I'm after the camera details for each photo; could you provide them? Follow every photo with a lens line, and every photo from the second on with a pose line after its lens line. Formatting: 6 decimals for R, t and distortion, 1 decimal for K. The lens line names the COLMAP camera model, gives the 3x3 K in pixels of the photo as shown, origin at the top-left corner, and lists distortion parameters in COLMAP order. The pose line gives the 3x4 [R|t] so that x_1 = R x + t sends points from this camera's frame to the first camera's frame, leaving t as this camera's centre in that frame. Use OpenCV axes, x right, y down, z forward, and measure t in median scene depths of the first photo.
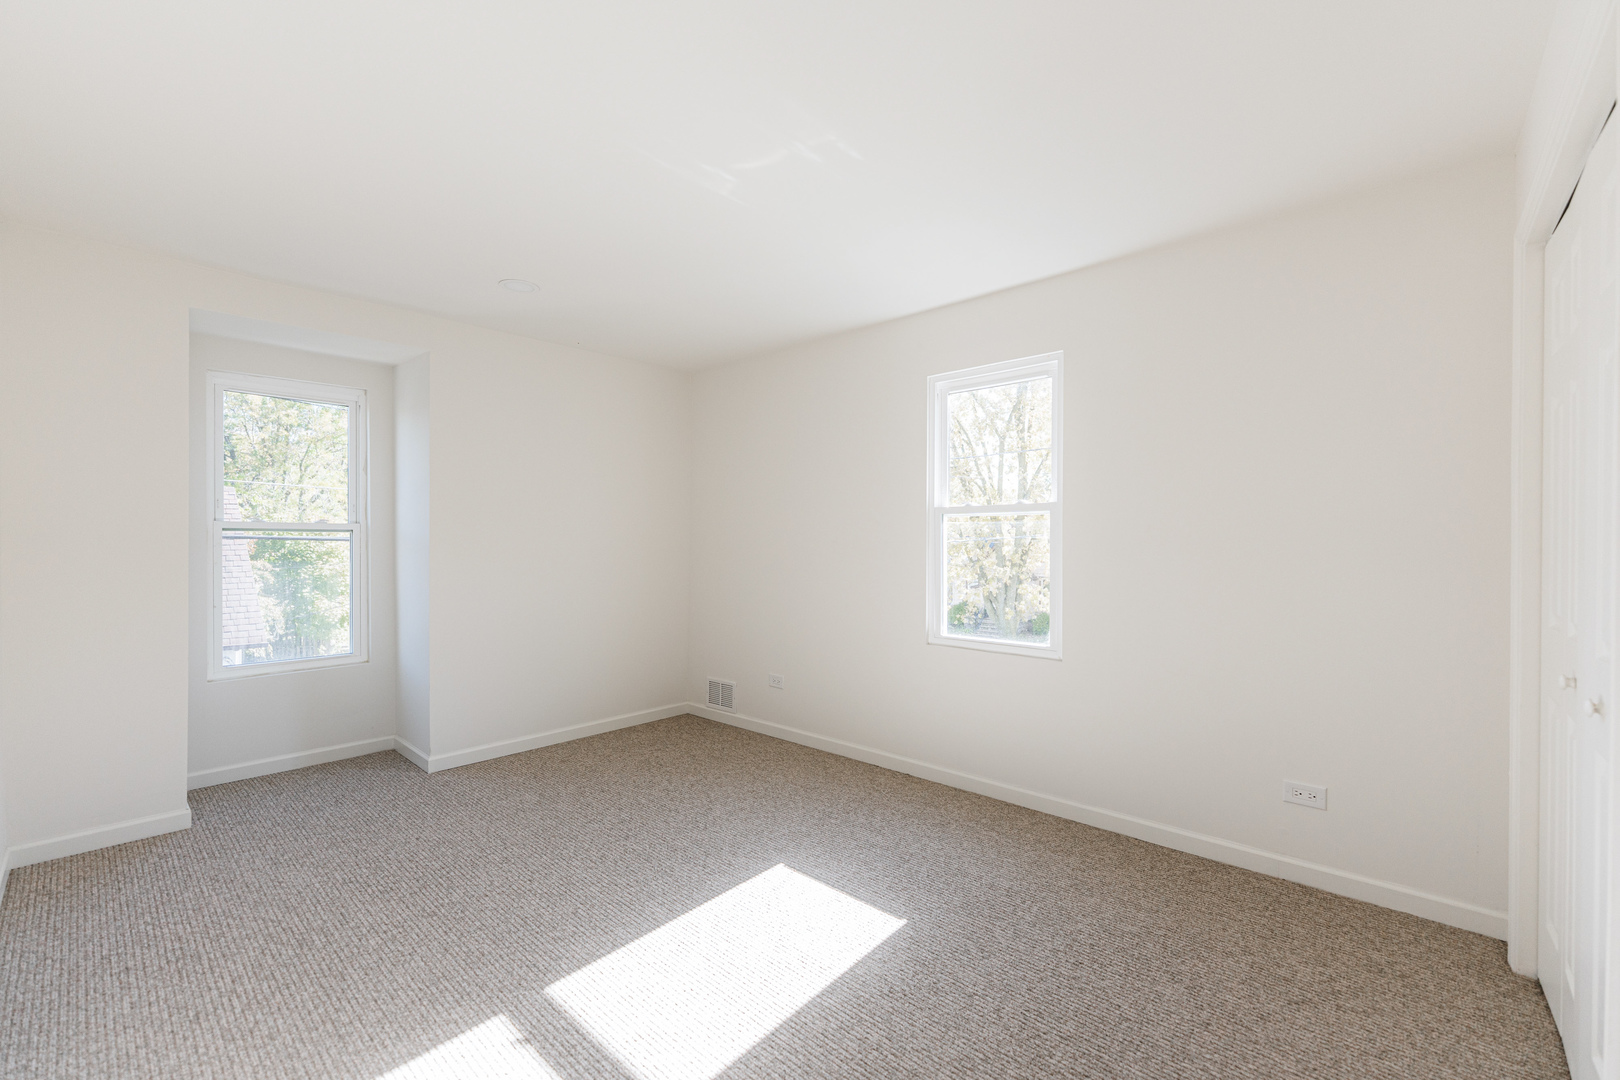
lens RADIAL K [[658.6, 0, 800.0], [0, 658.6, 537.9], [0, 0, 1]] dist [0.001774, 0.000049]
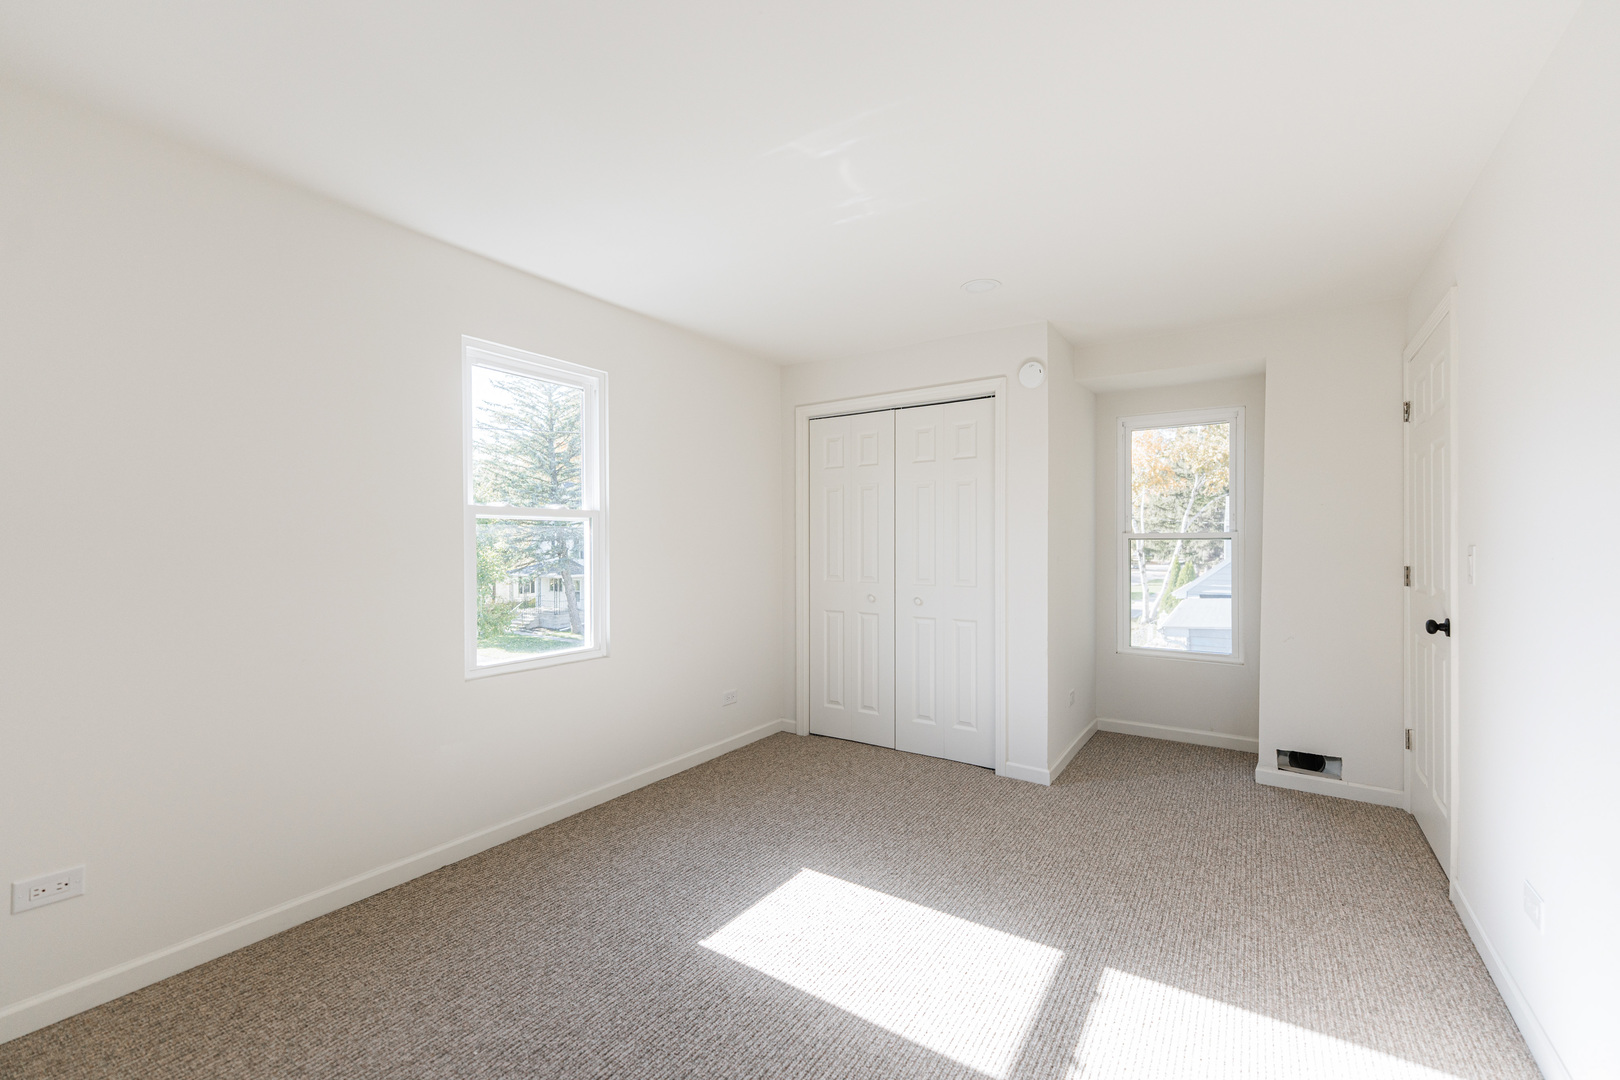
lens RADIAL K [[658.6, 0, 800.0], [0, 658.6, 537.9], [0, 0, 1]] dist [0.001774, 0.000049]
pose [[-0.127062, 0.003691, 0.991888, -0.912737], [-0.001984, 0.999990, -0.003976, -0.006759], [-0.991893, -0.002473, -0.127053, 1.041212]]
